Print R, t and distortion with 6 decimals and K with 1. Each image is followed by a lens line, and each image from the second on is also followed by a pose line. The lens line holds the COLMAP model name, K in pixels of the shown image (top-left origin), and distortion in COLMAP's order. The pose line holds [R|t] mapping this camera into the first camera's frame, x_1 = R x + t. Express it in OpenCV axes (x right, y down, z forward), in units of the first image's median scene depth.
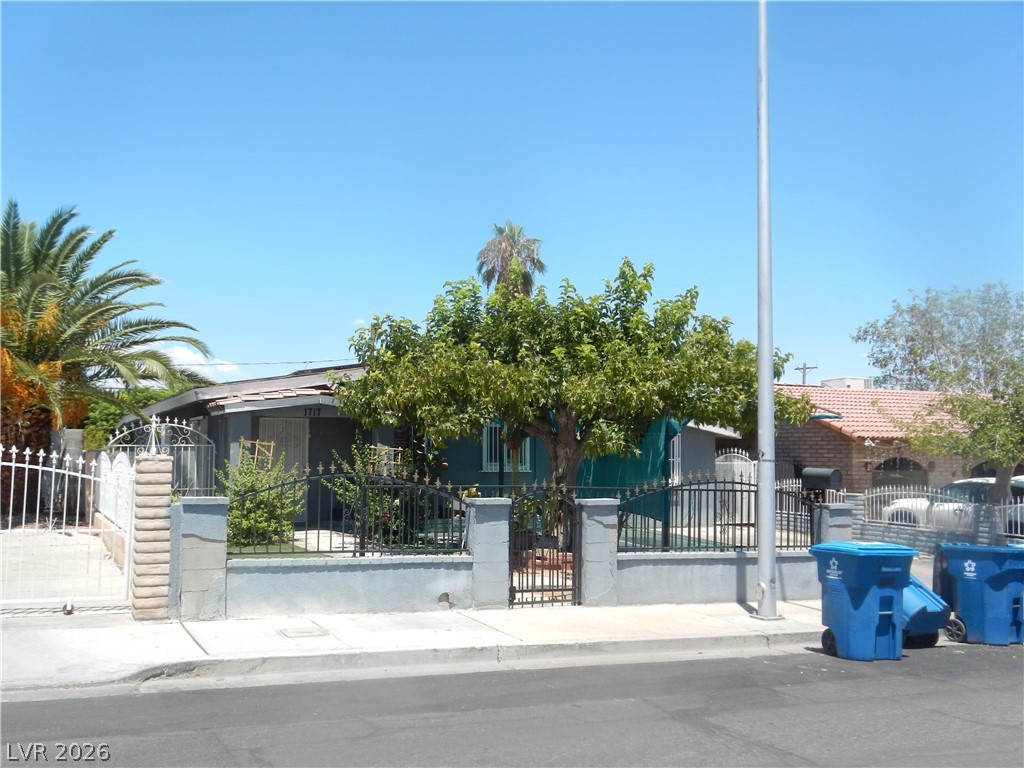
lens RADIAL K [[1006.3, 0, 512.0], [0, 1006.3, 384.0], [0, 0, 1]] dist [0.007334, 0.023977]
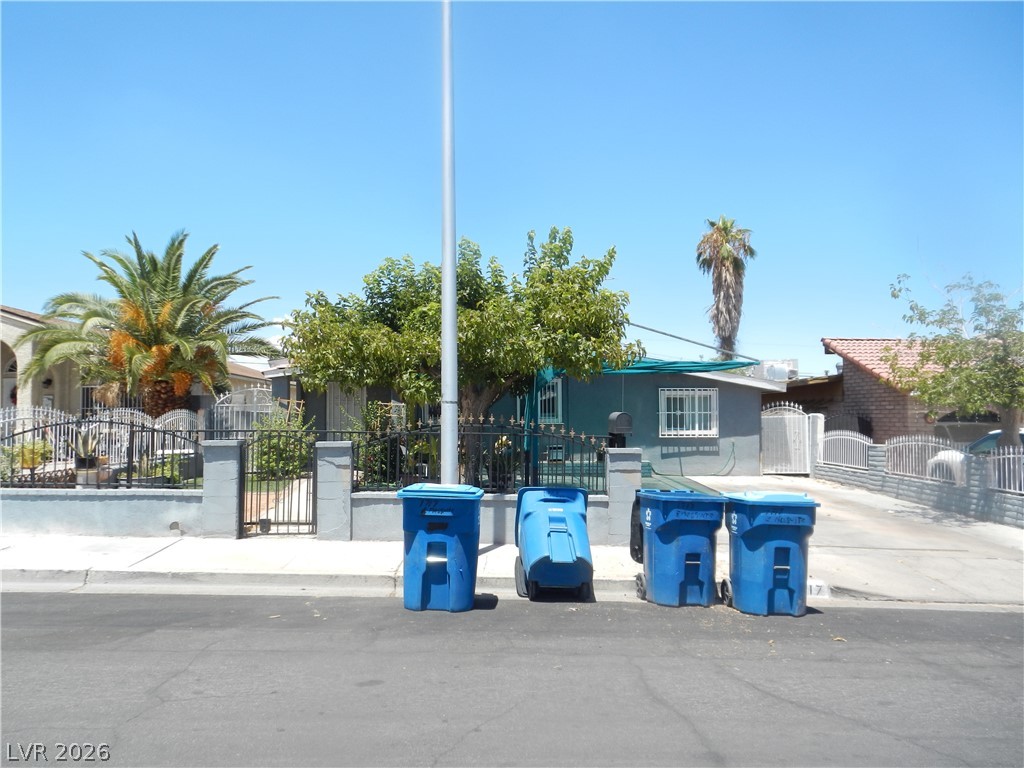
lens RADIAL K [[781.0, 0, 512.0], [0, 781.0, 384.0], [0, 0, 1]] dist [0.041339, -0.013110]
pose [[0.921806, -0.026694, -0.386730, 0.598890], [0.036323, 0.999185, 0.017610, 0.045254], [0.385945, -0.030280, 0.922025, 0.303776]]
